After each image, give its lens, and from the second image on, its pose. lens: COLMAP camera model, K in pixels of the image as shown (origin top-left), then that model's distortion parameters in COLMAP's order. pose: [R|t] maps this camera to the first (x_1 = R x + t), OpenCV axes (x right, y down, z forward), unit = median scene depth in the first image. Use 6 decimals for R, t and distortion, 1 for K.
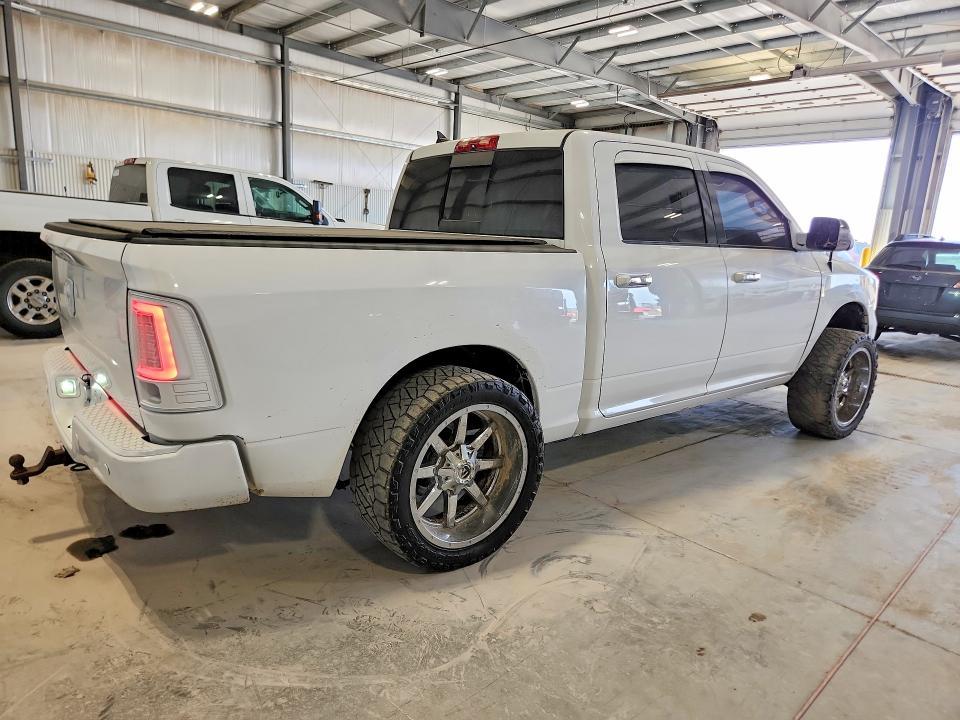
lens RADIAL K [[658.3, 0, 480.0], [0, 658.3, 360.0], [0, 0, 1]] dist [0.080877, -0.062972]
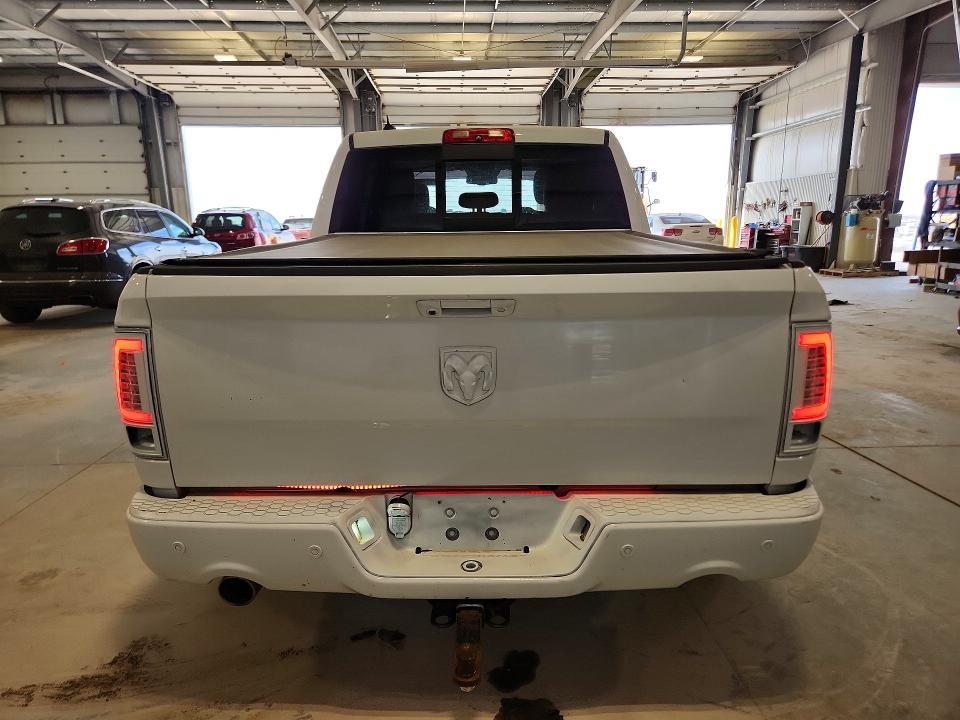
lens RADIAL K [[644.9, 0, 480.0], [0, 644.9, 360.0], [0, 0, 1]] dist [0.064796, -0.054566]
pose [[0.634728, -0.222847, 0.739905, -0.170396], [0.193335, 0.972858, 0.127157, -0.030100], [-0.748159, 0.062339, 0.660584, 0.093508]]
